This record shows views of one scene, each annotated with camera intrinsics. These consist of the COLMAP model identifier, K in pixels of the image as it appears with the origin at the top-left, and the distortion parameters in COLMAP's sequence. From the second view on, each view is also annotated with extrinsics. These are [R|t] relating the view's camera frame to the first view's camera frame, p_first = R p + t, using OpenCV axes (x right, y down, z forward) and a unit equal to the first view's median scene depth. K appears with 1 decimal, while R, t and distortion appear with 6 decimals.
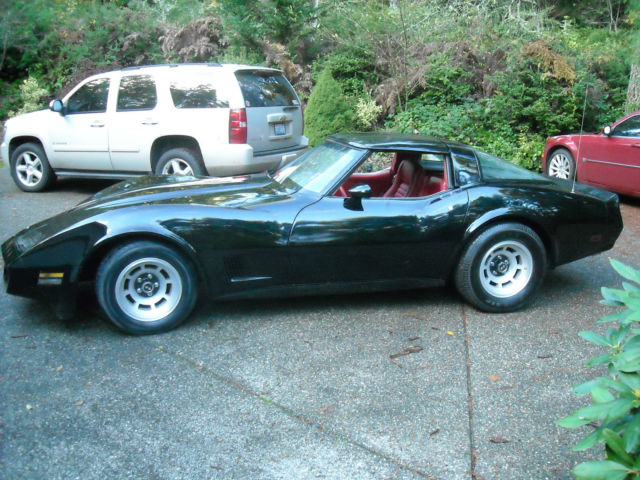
lens RADIAL K [[652.6, 0, 315.8], [0, 652.6, 242.4], [0, 0, 1]] dist [-0.132999, 0.000000]
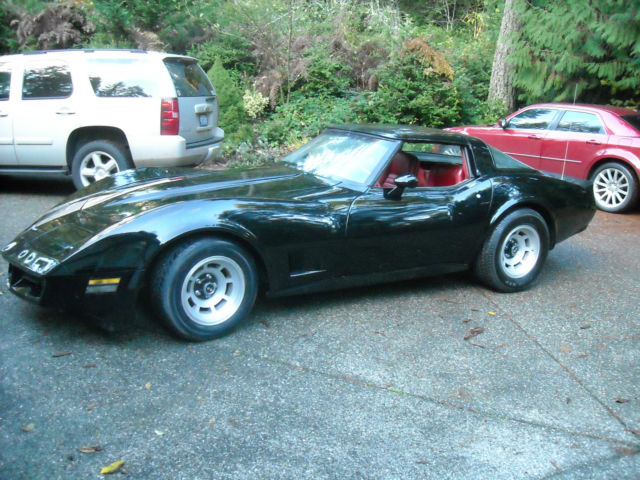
lens RADIAL K [[652.6, 0, 314.4], [0, 652.6, 238.7], [0, 0, 1]] dist [-0.132999, 0.000000]
pose [[0.957438, -0.040418, 0.285795, -0.182576], [0.038884, 0.999183, 0.011041, -0.002804], [-0.286008, 0.000542, 0.958227, 0.033088]]
